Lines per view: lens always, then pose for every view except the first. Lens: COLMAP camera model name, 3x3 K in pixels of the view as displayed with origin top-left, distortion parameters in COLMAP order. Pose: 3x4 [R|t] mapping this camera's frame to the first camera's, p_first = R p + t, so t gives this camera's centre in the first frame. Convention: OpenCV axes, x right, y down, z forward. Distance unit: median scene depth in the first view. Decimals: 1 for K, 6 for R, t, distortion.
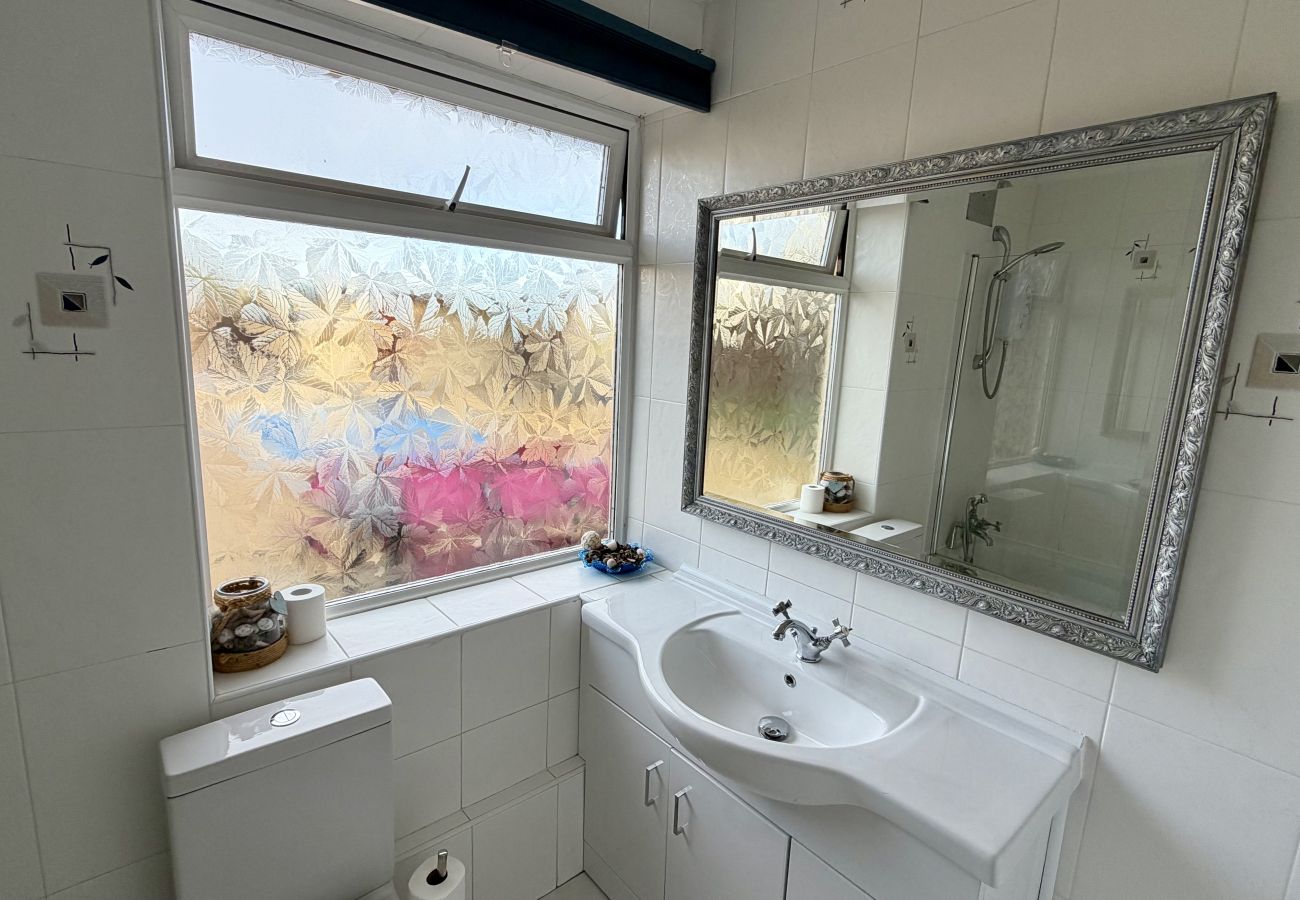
lens RADIAL K [[636.5, 0, 644.5], [0, 636.5, 451.9], [0, 0, 1]] dist [-0.000755, -0.000305]
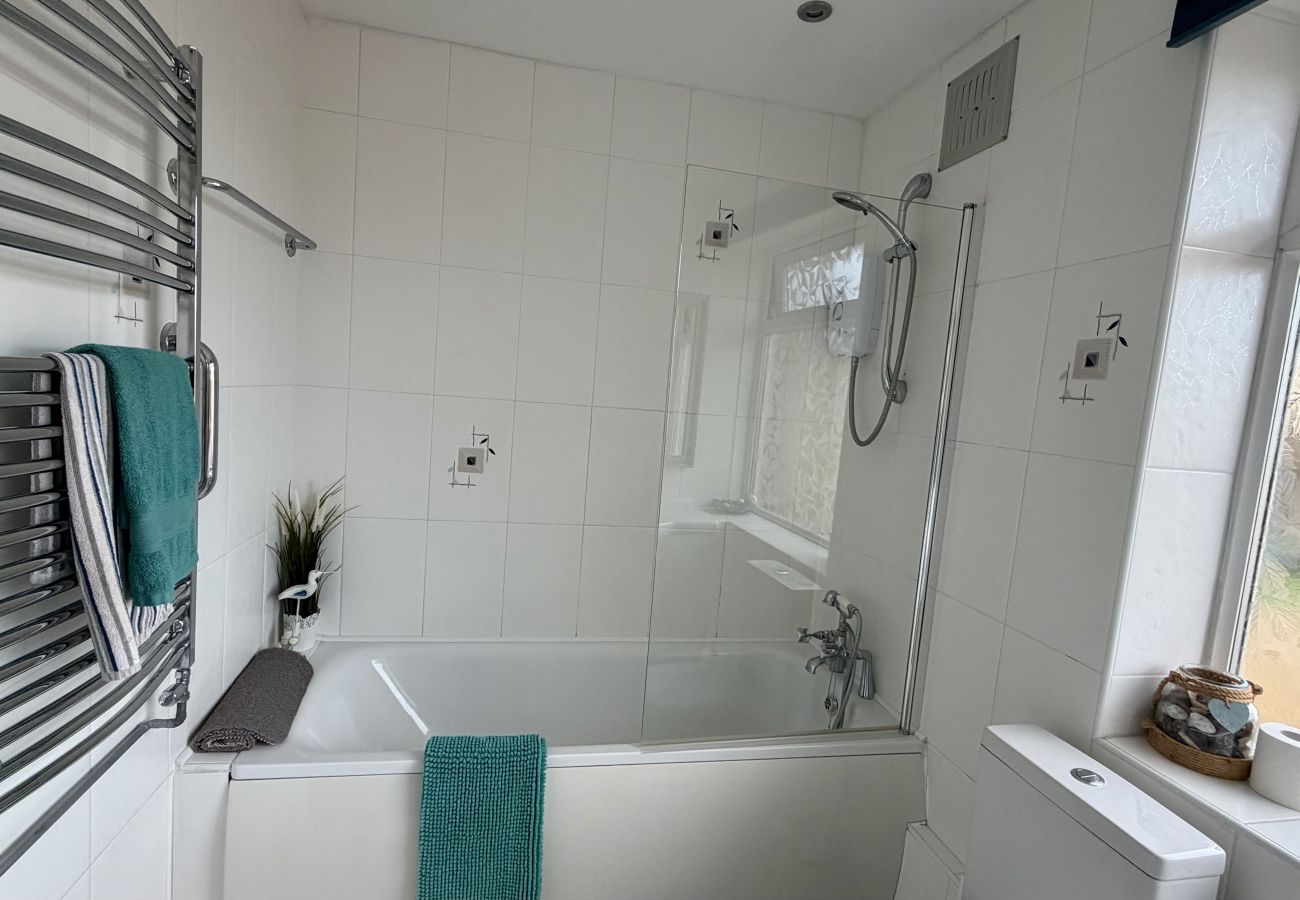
lens RADIAL K [[636.5, 0, 644.5], [0, 636.5, 451.9], [0, 0, 1]] dist [-0.000755, -0.000305]
pose [[-0.482429, 0.002556, -0.875931, 0.519300], [-0.258570, 0.955018, 0.145198, -0.006679], [0.836901, 0.296537, -0.460068, 0.674438]]
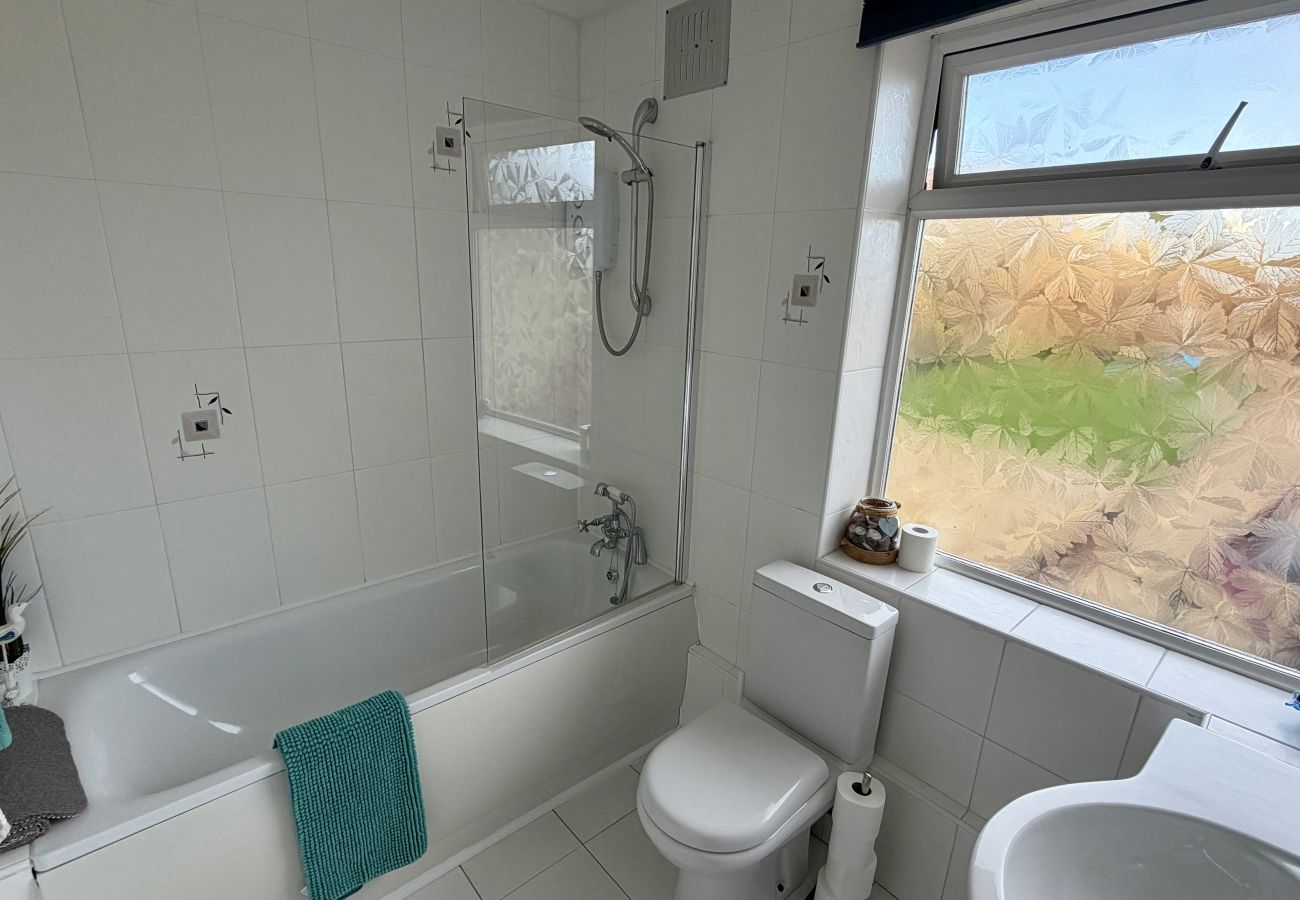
lens RADIAL K [[636.5, 0, 644.5], [0, 636.5, 451.9], [0, 0, 1]] dist [-0.000755, -0.000305]
pose [[0.015090, 0.235011, -0.971876, 0.656470], [-0.214351, 0.950149, 0.226429, -0.091263], [0.976640, 0.204906, 0.064713, 0.421437]]
